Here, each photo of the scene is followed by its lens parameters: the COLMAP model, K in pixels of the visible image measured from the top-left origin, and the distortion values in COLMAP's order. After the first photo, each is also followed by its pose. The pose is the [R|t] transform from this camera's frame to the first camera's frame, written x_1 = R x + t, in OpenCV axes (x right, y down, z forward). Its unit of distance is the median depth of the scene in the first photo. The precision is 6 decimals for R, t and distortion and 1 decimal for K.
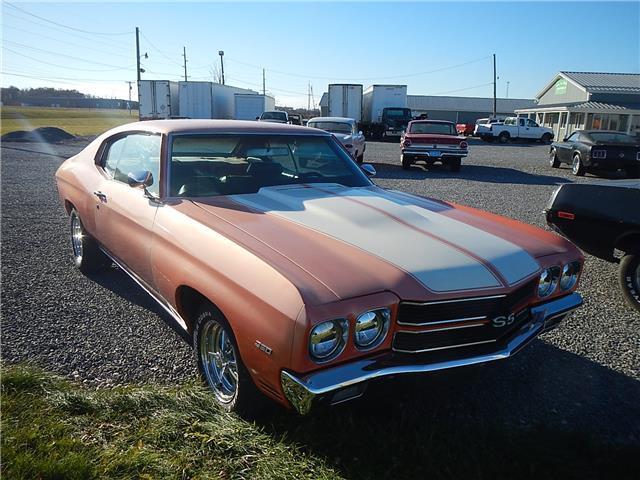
lens RADIAL K [[537.3, 0, 325.7], [0, 537.3, 239.6], [0, 0, 1]] dist [0.001209, 0.017922]
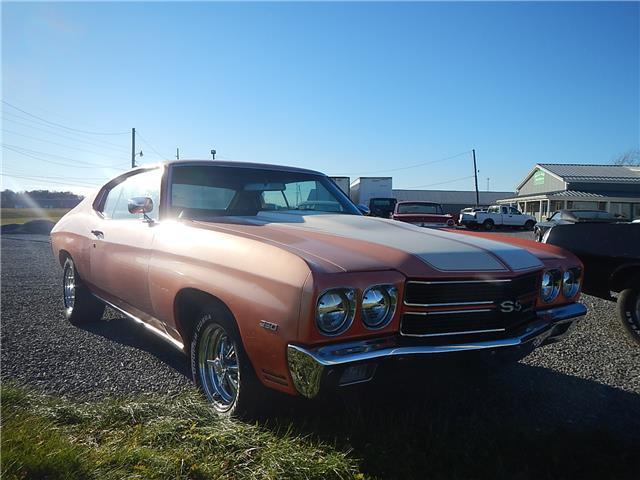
lens RADIAL K [[537.3, 0, 324.3], [0, 537.3, 240.6], [0, 0, 1]] dist [0.001209, 0.017922]
pose [[0.999678, -0.016258, 0.019463, -0.015154], [0.019475, 0.983737, -0.178556, 0.108147], [-0.016243, 0.178878, 0.983737, 0.008802]]
